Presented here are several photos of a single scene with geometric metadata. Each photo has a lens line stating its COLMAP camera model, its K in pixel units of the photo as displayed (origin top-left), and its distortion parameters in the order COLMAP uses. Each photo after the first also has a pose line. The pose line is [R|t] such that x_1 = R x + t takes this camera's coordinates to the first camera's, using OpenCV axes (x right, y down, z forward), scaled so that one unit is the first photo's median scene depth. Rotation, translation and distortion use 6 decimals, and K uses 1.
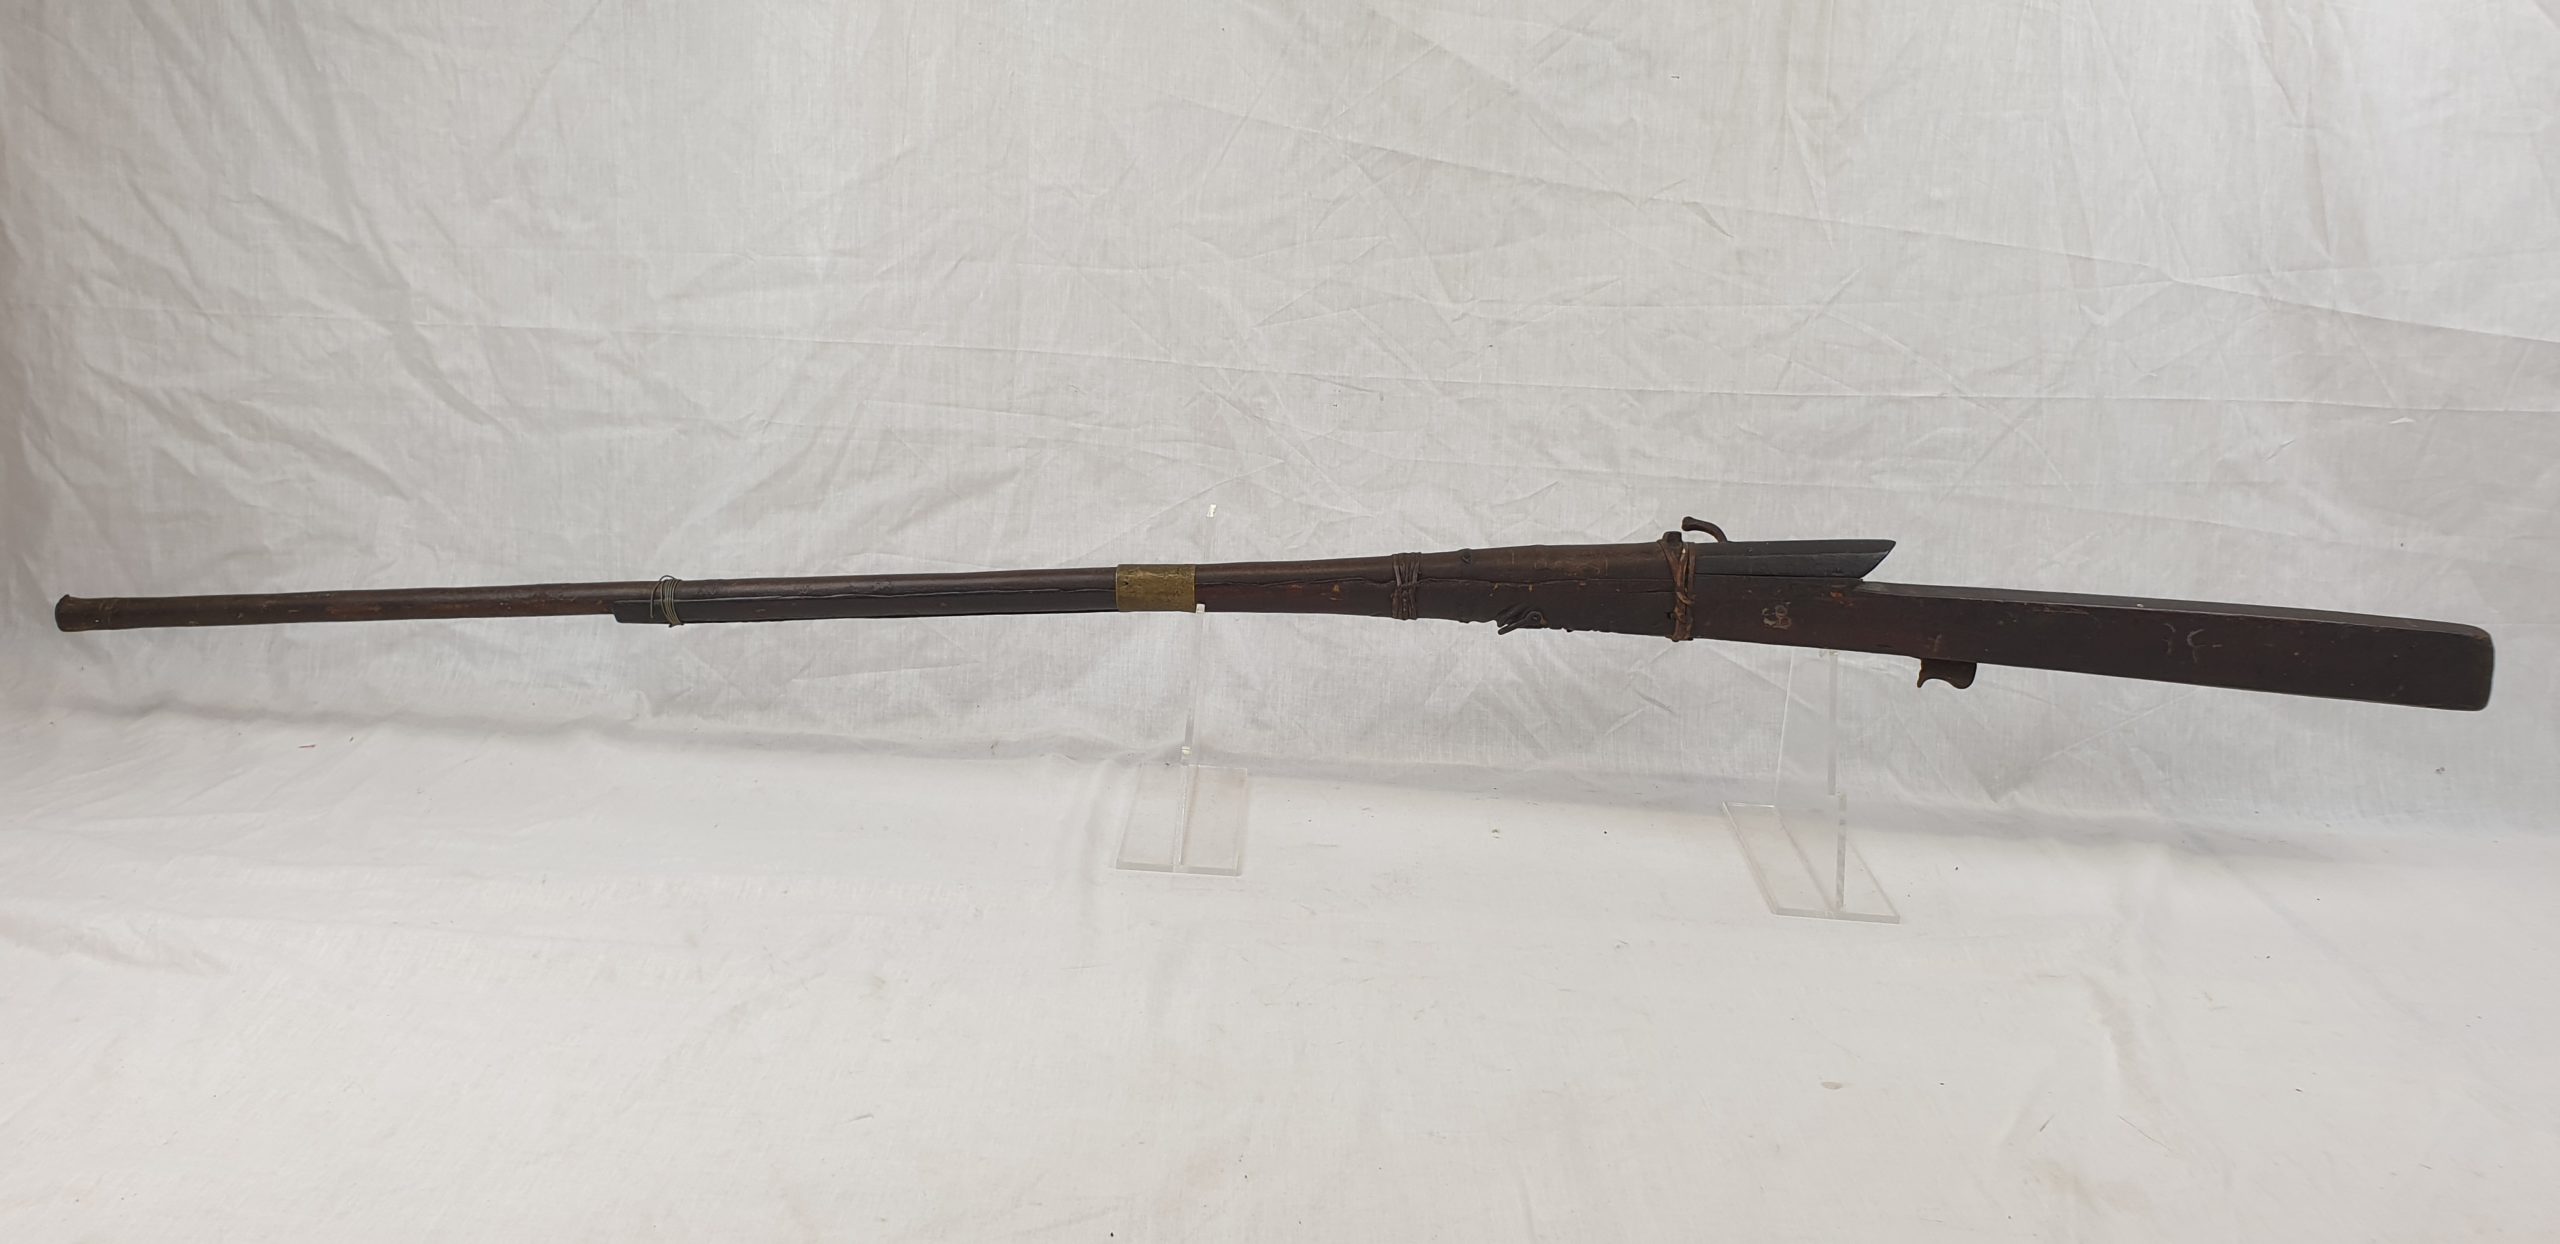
lens RADIAL K [[1999.6, 0, 1290.2], [0, 1999.6, 639.6], [0, 0, 1]] dist [0.029819, -0.035505]
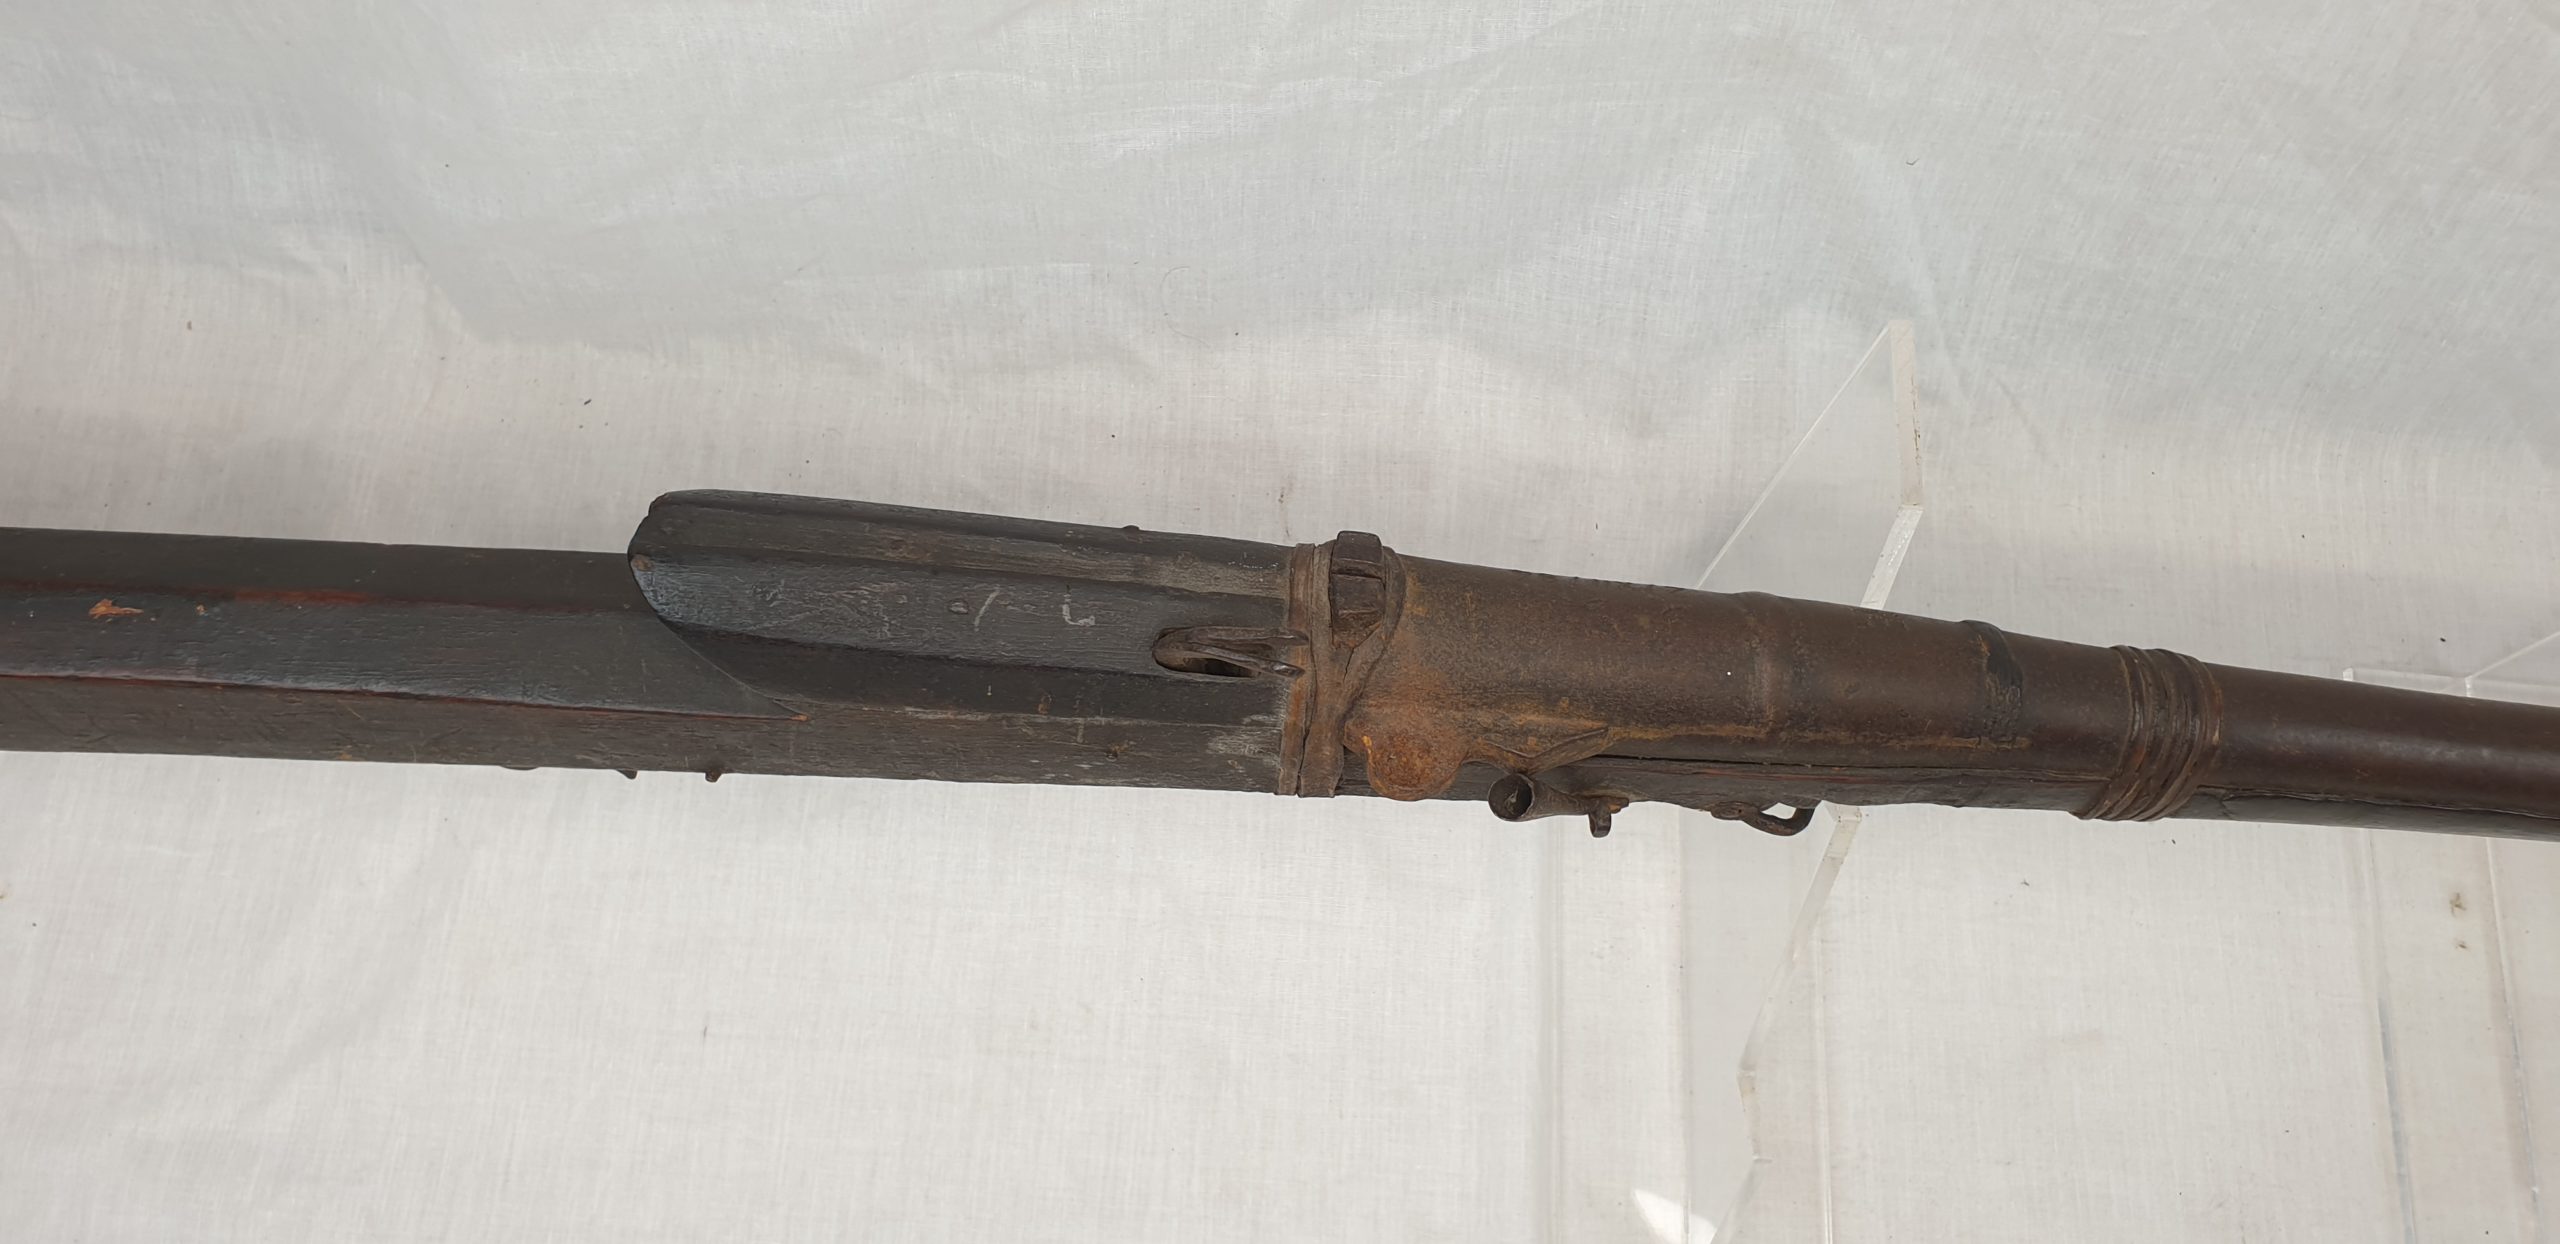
lens RADIAL K [[1999.6, 0, 1308.8], [0, 1999.6, 602.7], [0, 0, 1]] dist [0.029819, -0.035505]
pose [[0.997952, 0.055828, -0.031211, -0.127646], [-0.005587, 0.562210, 0.826975, -0.284673], [0.063716, -0.825108, 0.561371, 0.734008]]
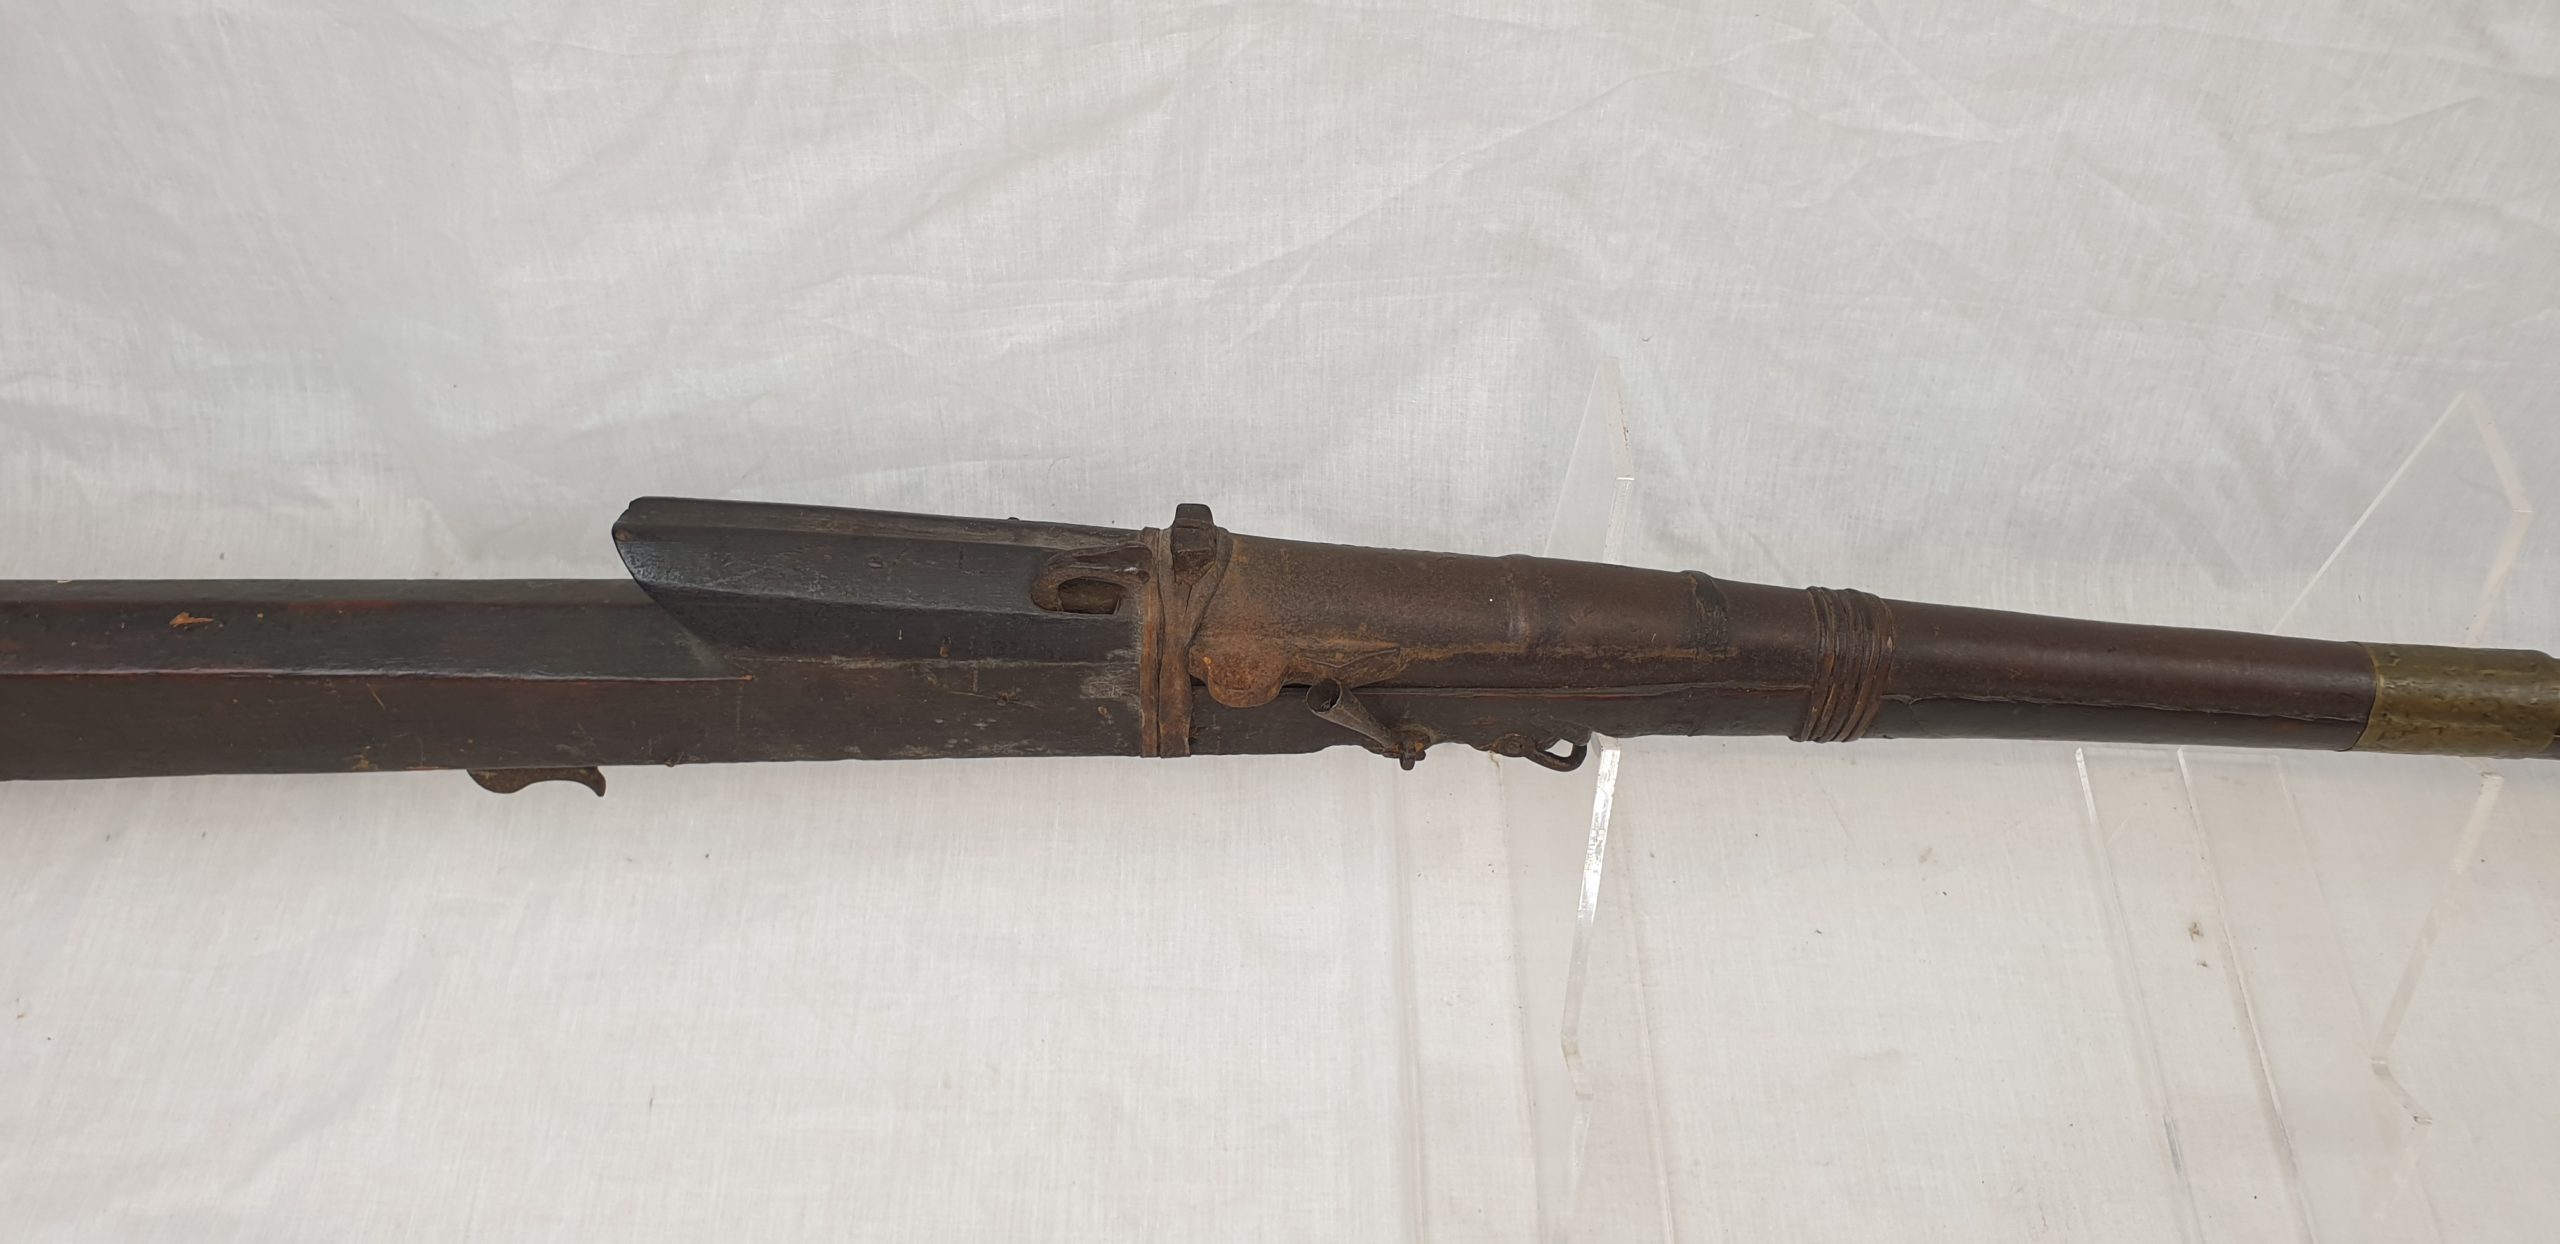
lens RADIAL K [[1999.6, 0, 1277.9], [0, 1999.6, 649.7], [0, 0, 1]] dist [0.029819, -0.035505]
pose [[0.999851, -0.004721, -0.016595, -0.109177], [0.014434, 0.755805, 0.654637, -0.271474], [0.009452, -0.654779, 0.755761, 0.616017]]
